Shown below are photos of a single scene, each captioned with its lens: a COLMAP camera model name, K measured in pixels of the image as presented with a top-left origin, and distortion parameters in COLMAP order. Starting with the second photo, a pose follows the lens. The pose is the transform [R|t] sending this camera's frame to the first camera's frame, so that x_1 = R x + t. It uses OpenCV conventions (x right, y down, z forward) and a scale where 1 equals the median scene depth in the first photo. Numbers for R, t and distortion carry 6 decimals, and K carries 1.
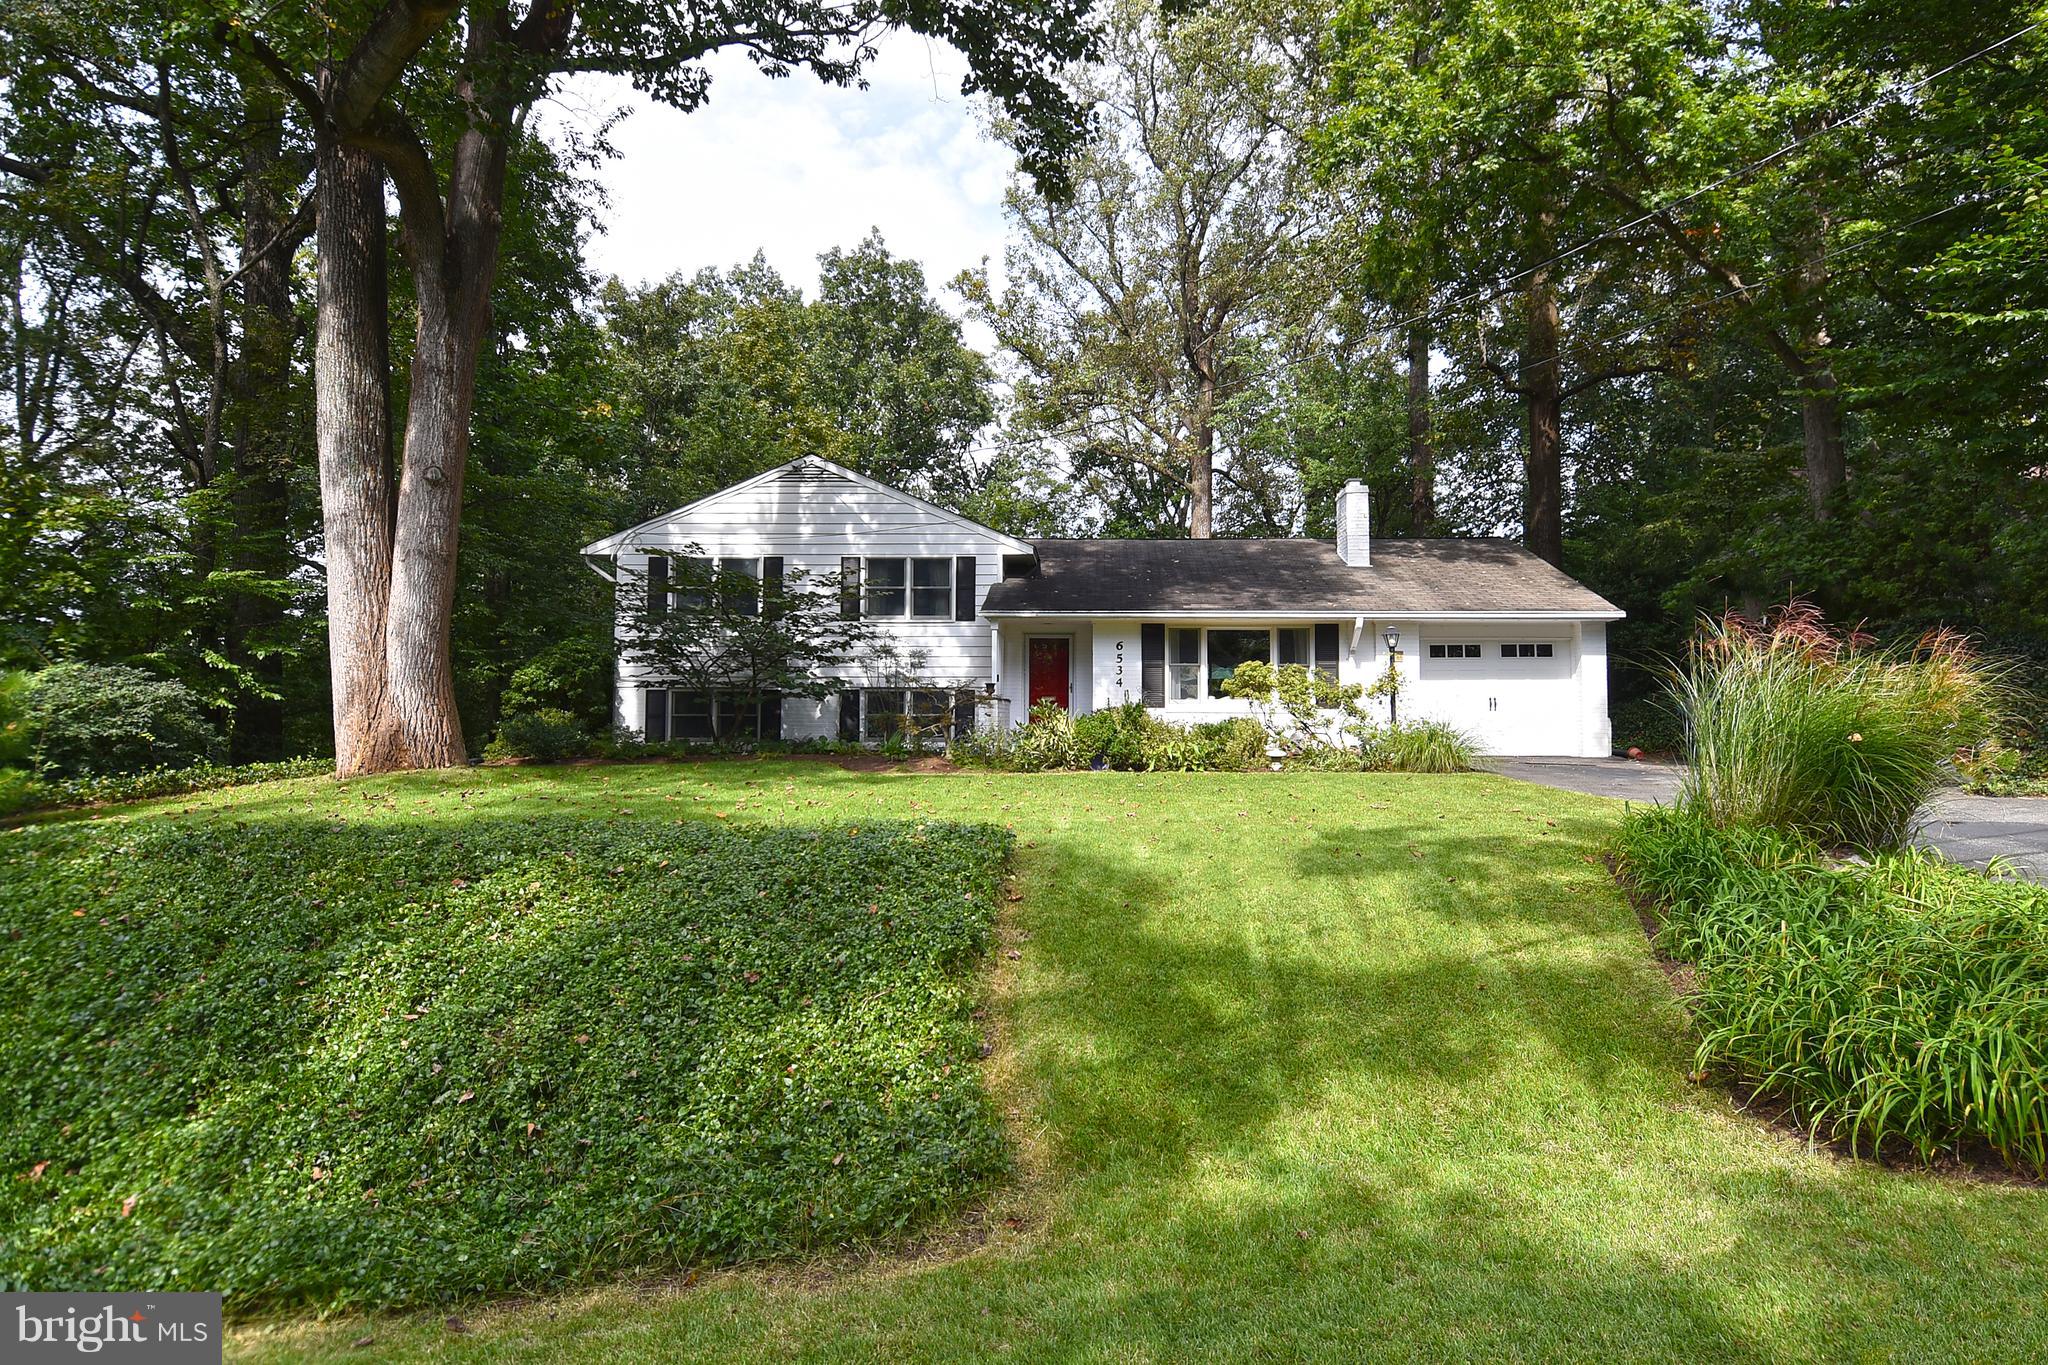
lens RADIAL K [[1084.0, 0, 1048.3], [0, 1084.0, 667.9], [0, 0, 1]] dist [0.047852, -0.051098]
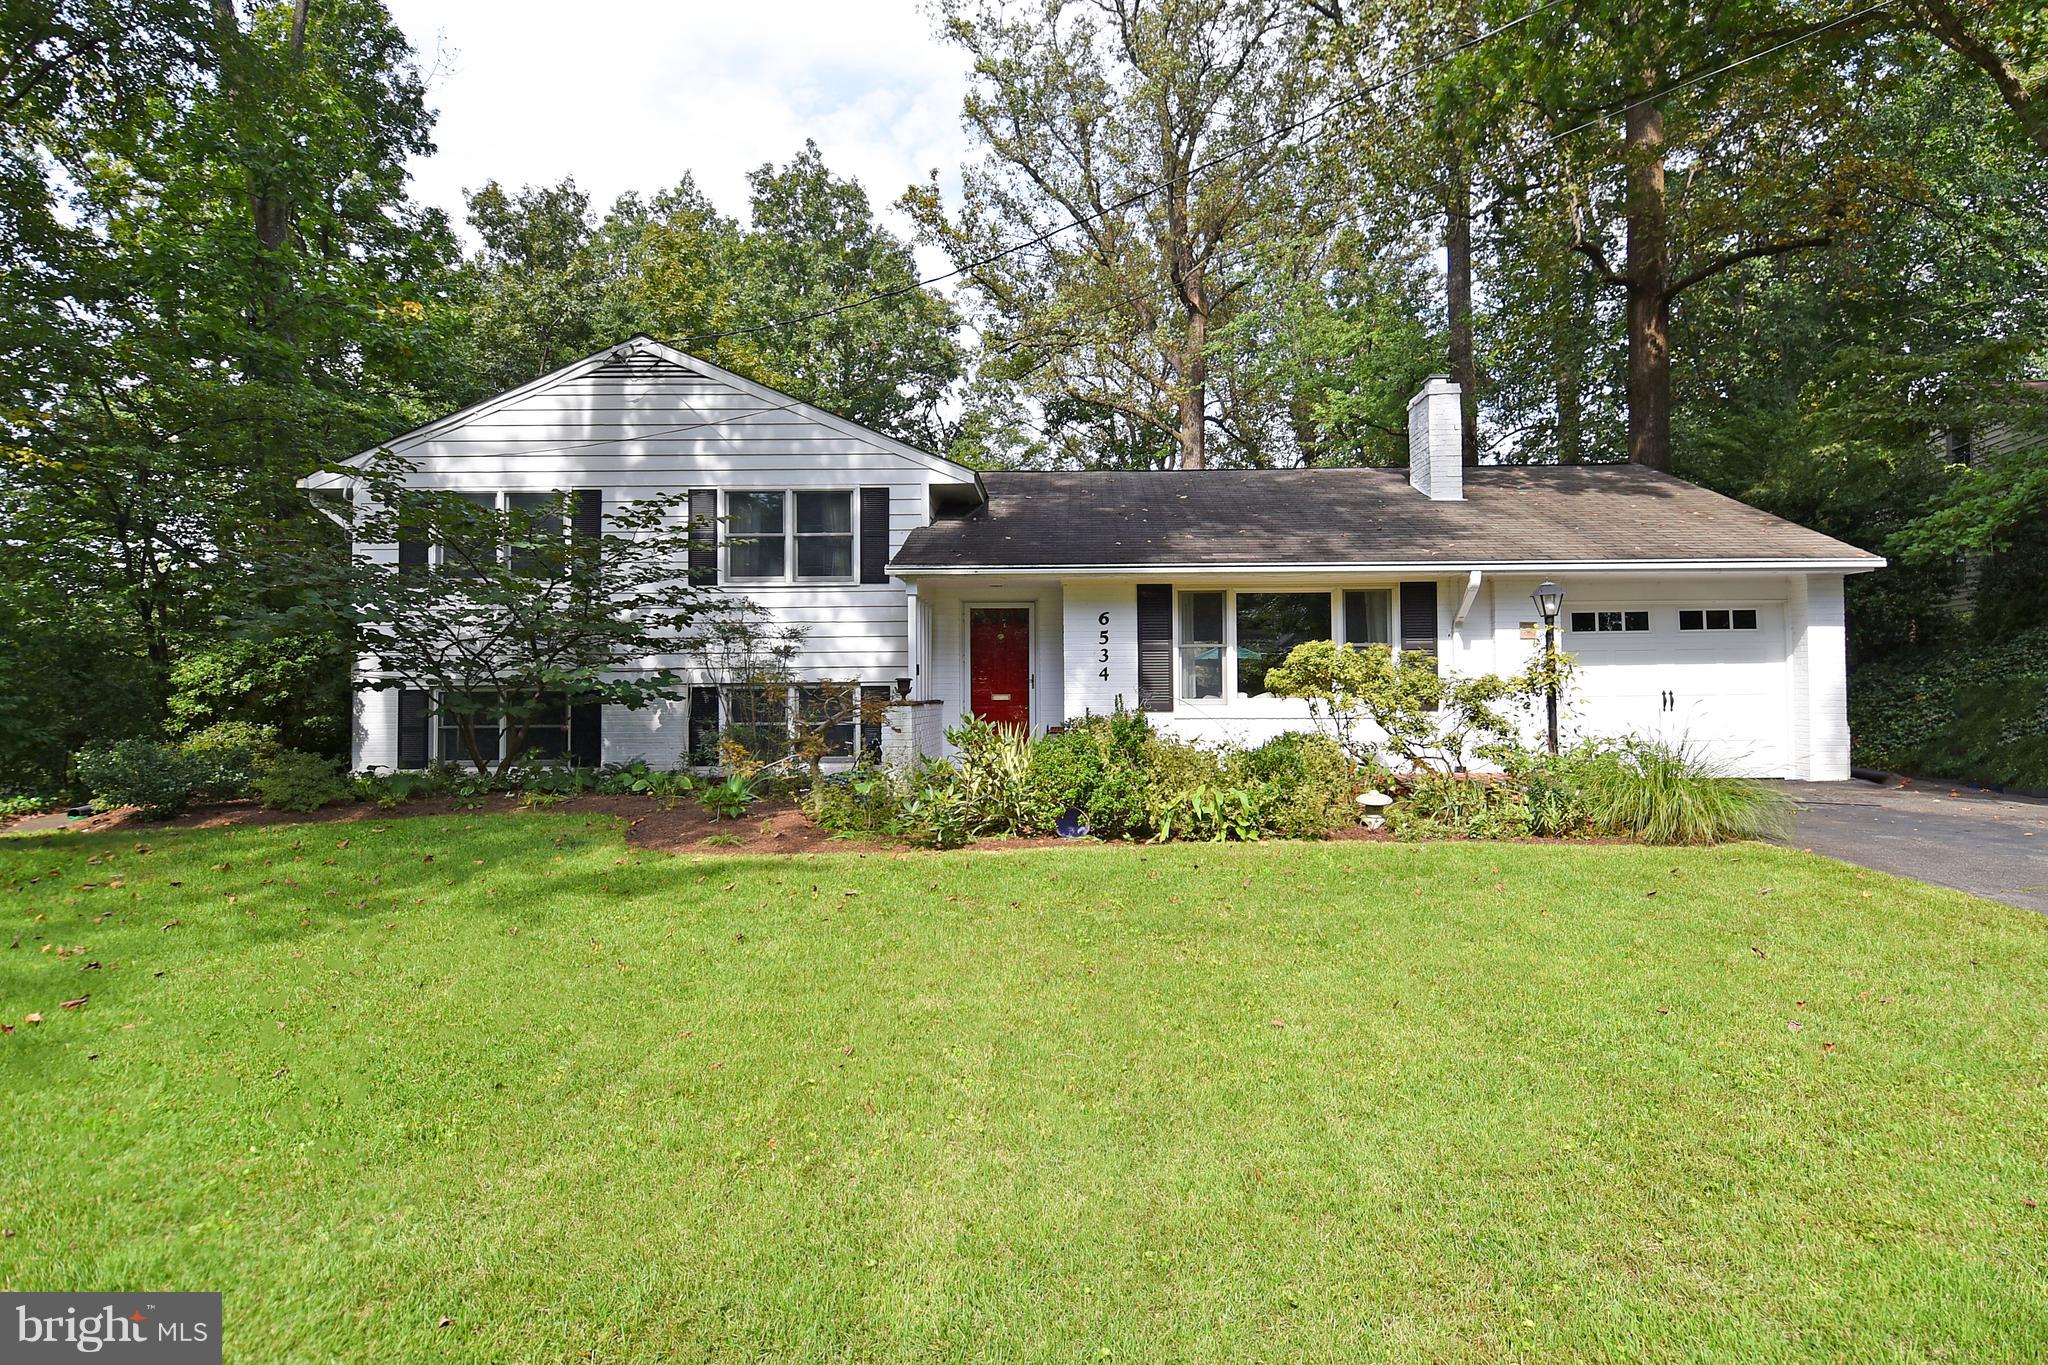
lens RADIAL K [[1084.0, 0, 1048.3], [0, 1084.0, 667.9], [0, 0, 1]] dist [0.047852, -0.051098]
pose [[0.999773, -0.010066, 0.018752, 0.018126], [0.009608, 0.999657, 0.024353, -0.006332], [-0.018991, -0.024167, 0.999528, 0.321521]]
